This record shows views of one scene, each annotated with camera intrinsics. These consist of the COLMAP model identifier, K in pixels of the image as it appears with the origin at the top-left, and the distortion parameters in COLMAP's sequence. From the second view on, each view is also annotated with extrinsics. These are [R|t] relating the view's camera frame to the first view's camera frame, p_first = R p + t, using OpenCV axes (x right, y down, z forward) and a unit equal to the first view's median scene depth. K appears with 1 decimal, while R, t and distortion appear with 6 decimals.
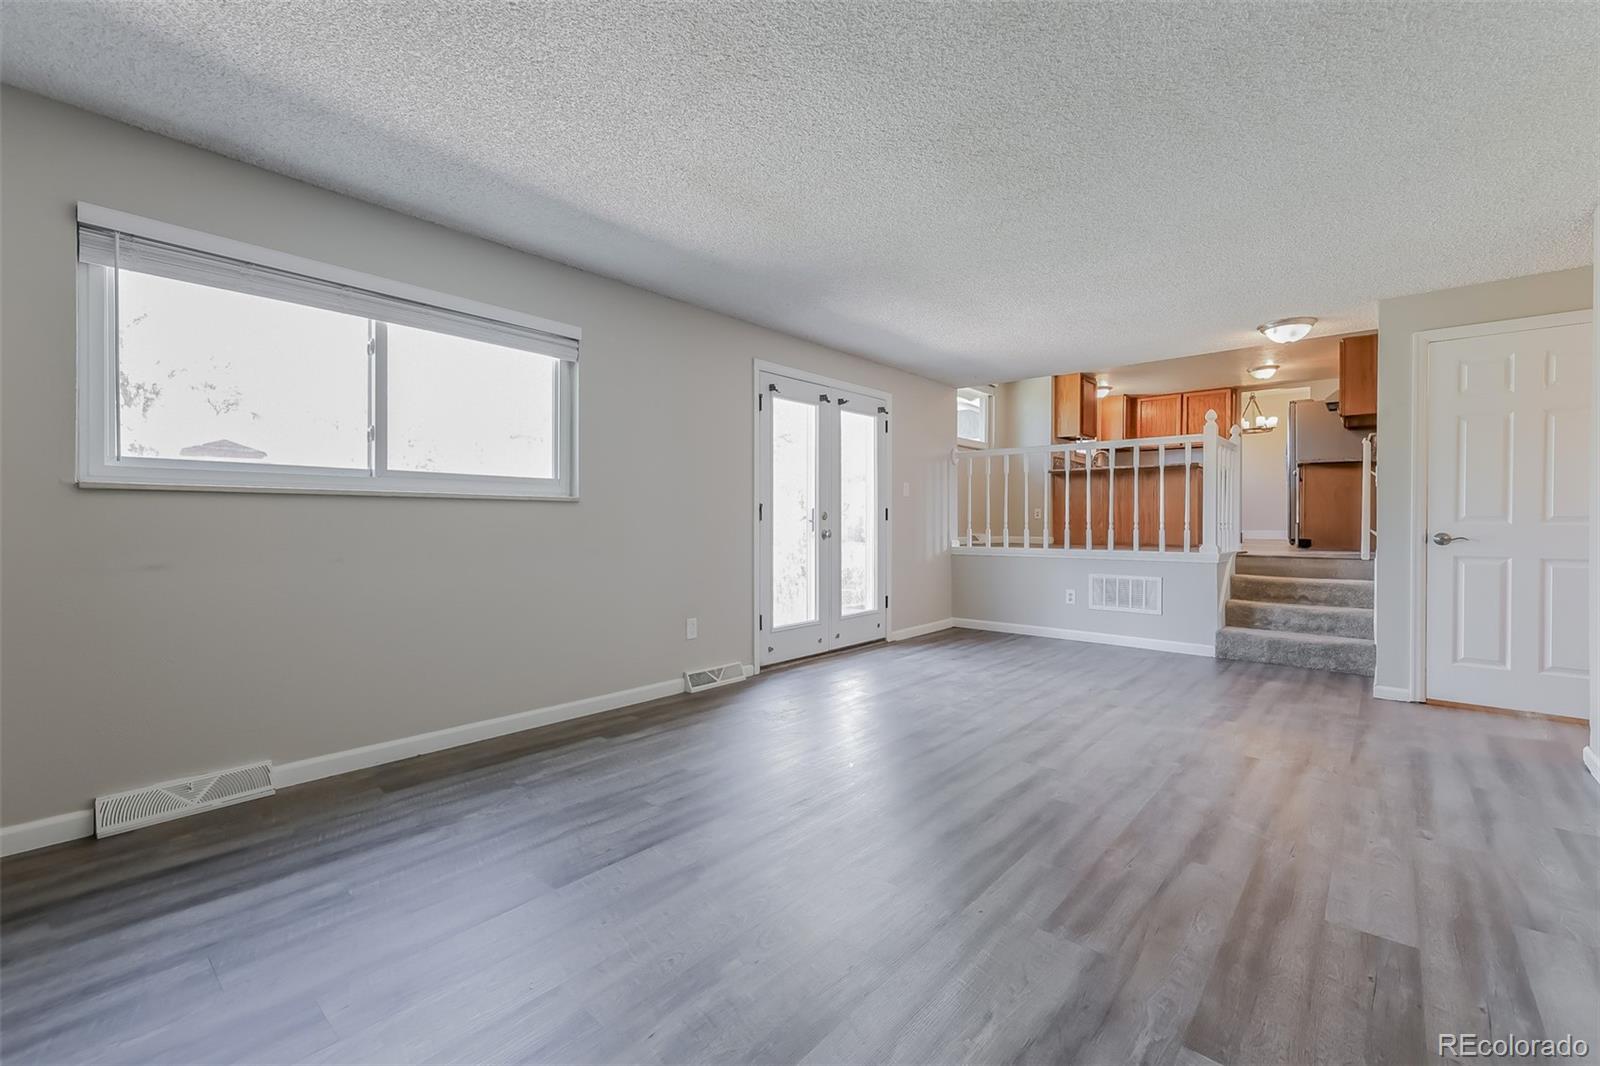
lens RADIAL K [[684.8, 0, 816.5], [0, 684.8, 524.9], [0, 0, 1]] dist [0.011004, 0.000166]
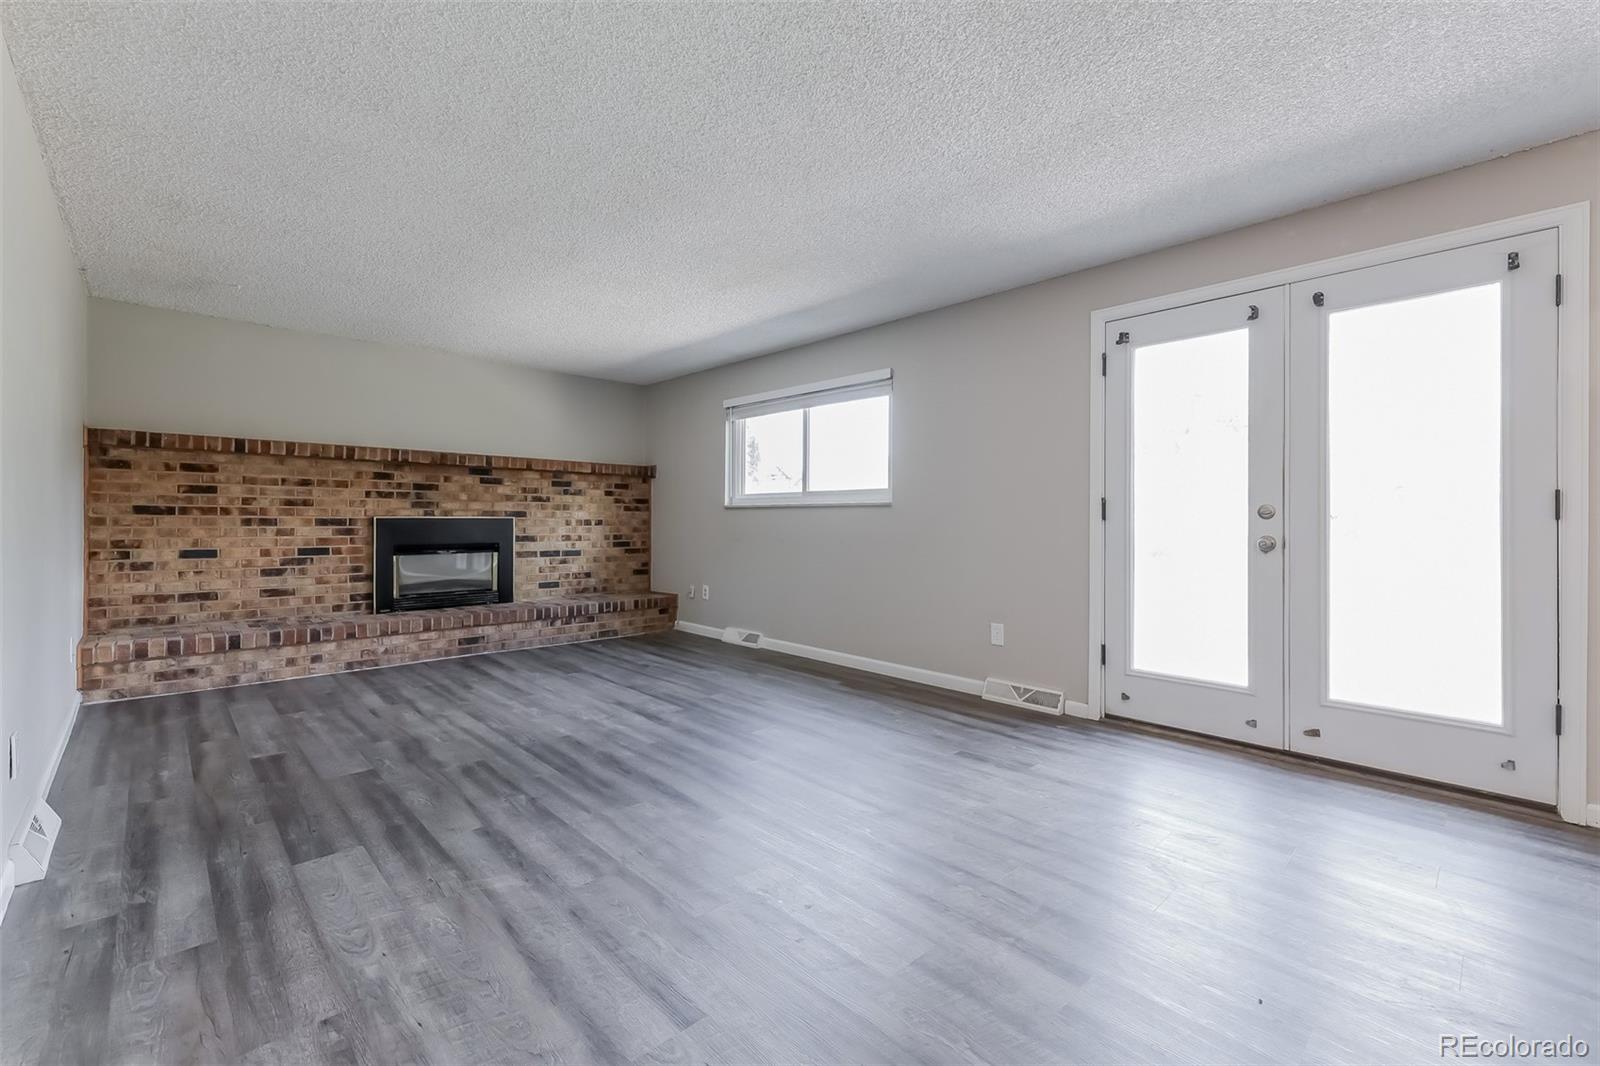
lens RADIAL K [[684.8, 0, 770.0], [0, 684.8, 517.3], [0, 0, 1]] dist [0.011004, 0.000166]
pose [[-0.145092, -0.006971, -0.989394, 1.556616], [-0.009512, 0.999939, -0.005650, -0.003519], [0.989372, 0.008591, -0.145149, 1.596304]]
